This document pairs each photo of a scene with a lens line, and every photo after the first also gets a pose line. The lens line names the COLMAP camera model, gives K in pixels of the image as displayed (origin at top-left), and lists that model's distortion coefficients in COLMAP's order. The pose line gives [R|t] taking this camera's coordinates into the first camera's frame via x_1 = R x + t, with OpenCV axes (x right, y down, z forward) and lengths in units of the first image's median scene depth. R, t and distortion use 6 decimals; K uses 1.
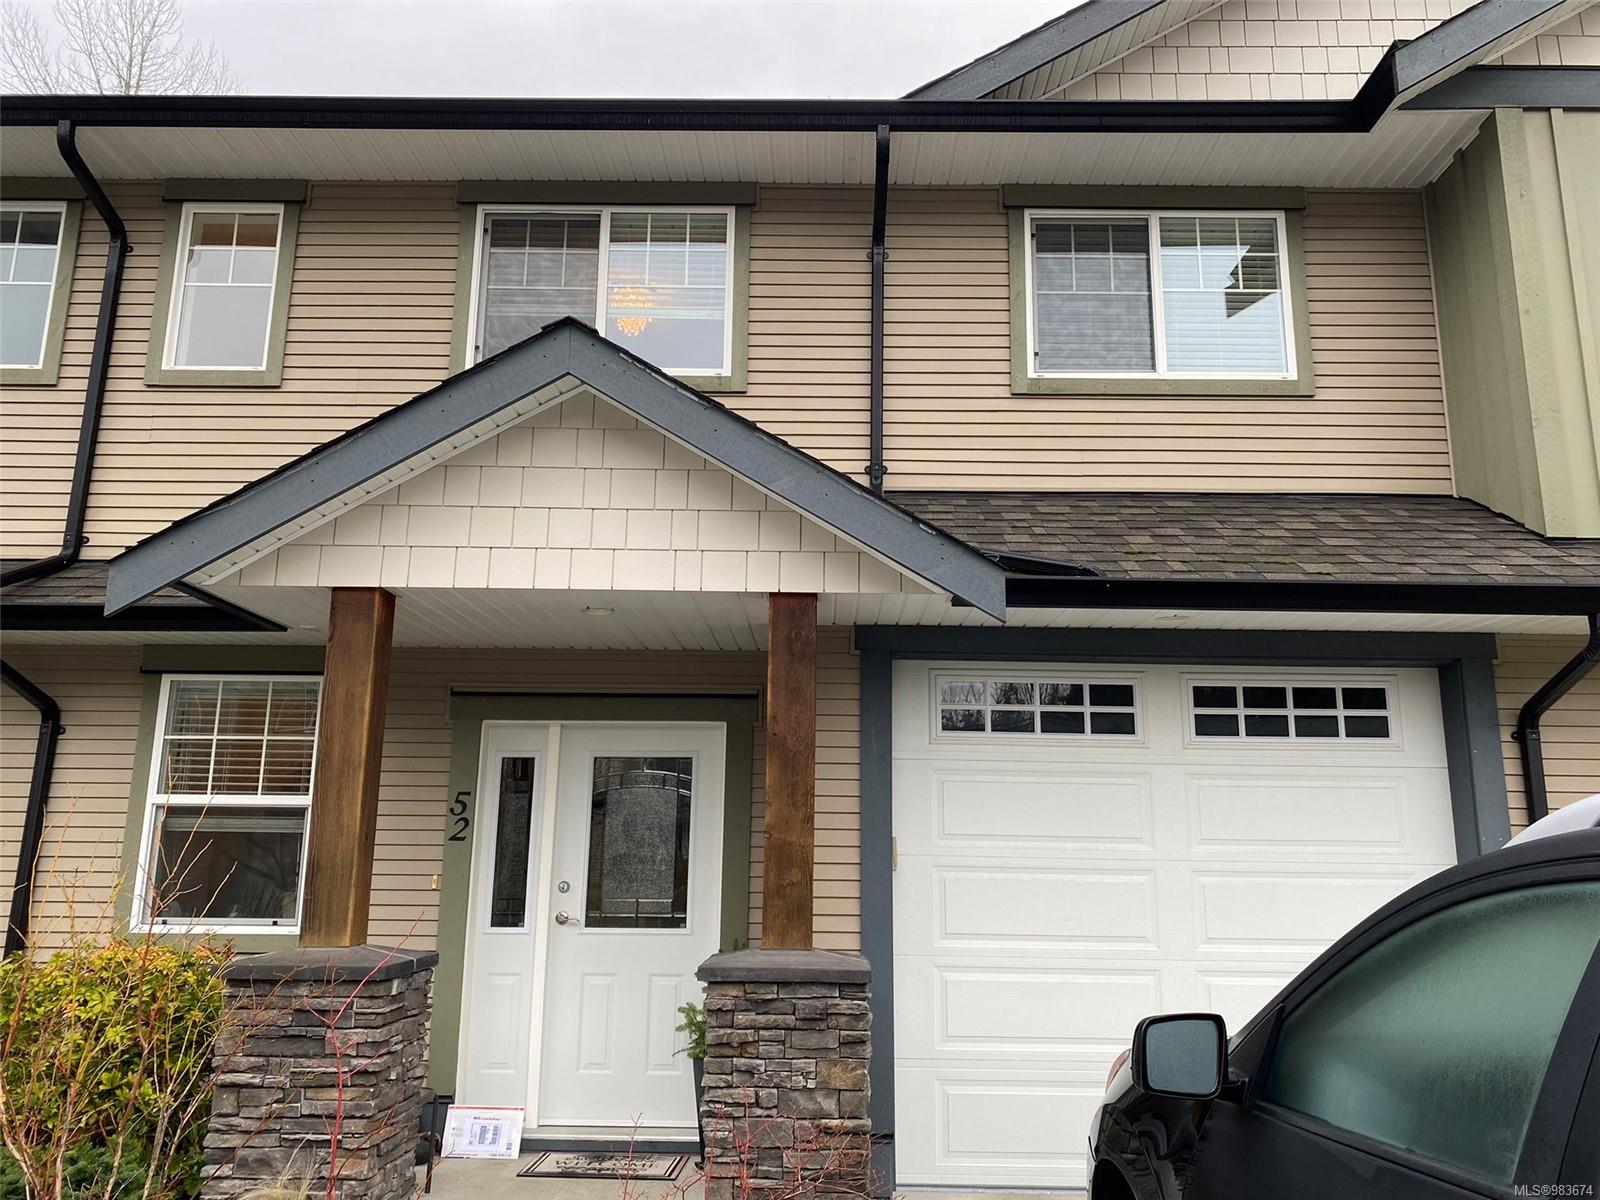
lens RADIAL K [[1203.8, 0, 807.0], [0, 1203.8, 597.2], [0, 0, 1]] dist [-0.005427, 0.005335]
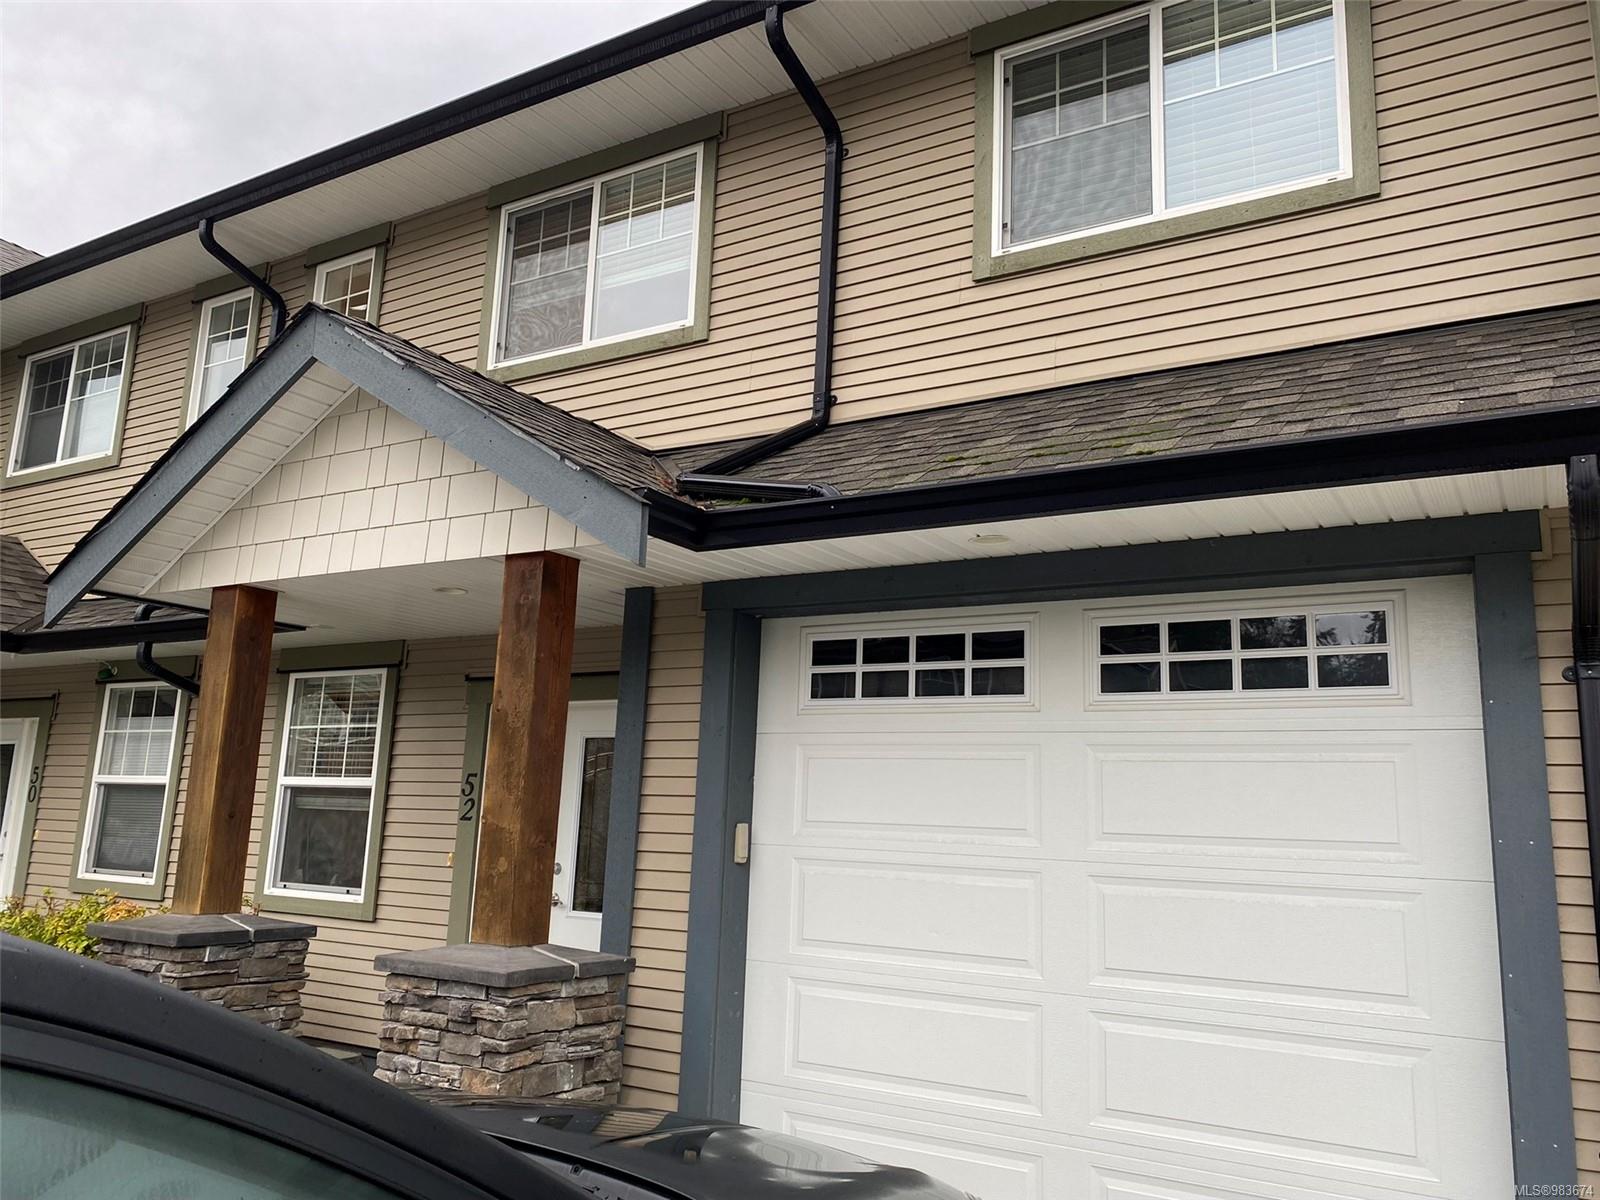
lens RADIAL K [[1203.8, 0, 807.0], [0, 1203.8, 597.2], [0, 0, 1]] dist [-0.005427, 0.005335]
pose [[0.864348, -0.077330, -0.496913, 0.526218], [0.084501, 0.996391, -0.008075, 0.045924], [0.495743, -0.035010, 0.867763, 0.264674]]
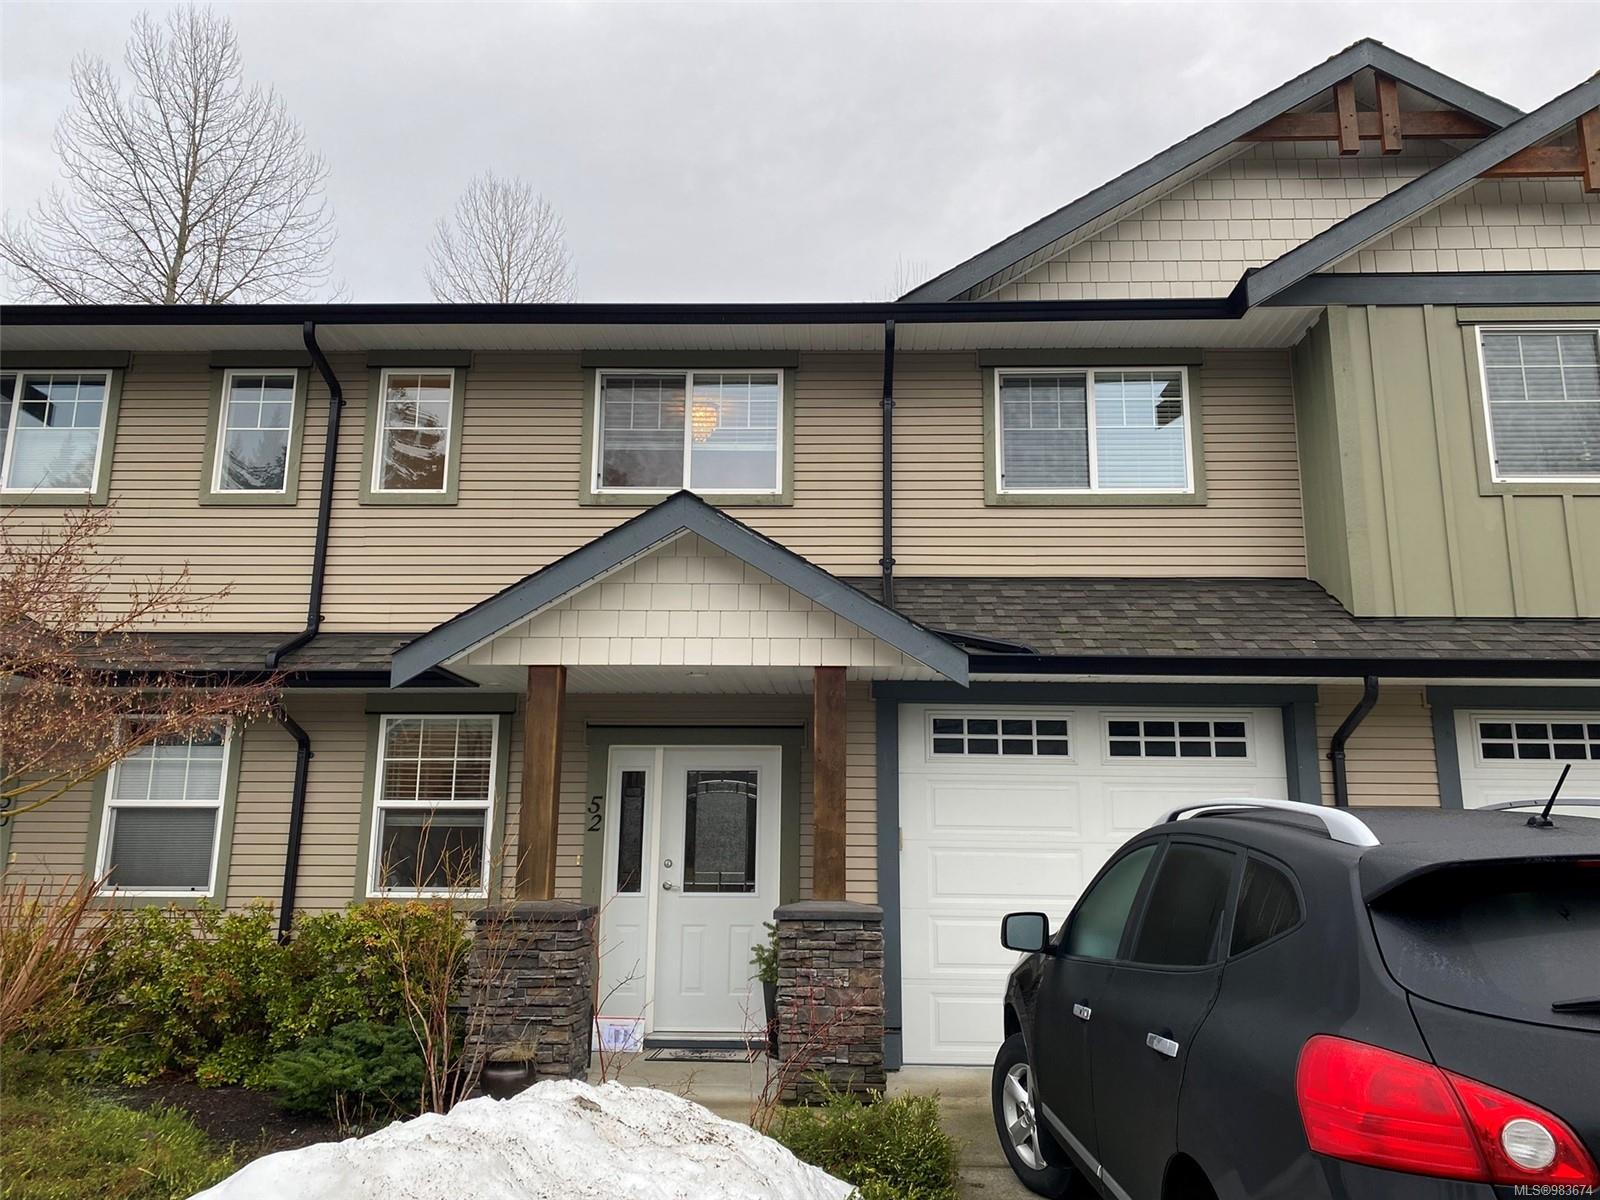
lens RADIAL K [[1185.6, 0, 805.9], [0, 1185.6, 586.1], [0, 0, 1]] dist [0.019485, -0.005930]
pose [[0.999729, -0.008871, -0.021532, -0.008147], [0.008803, 0.999956, -0.003261, -0.084543], [0.021560, 0.003071, 0.999763, -0.417799]]
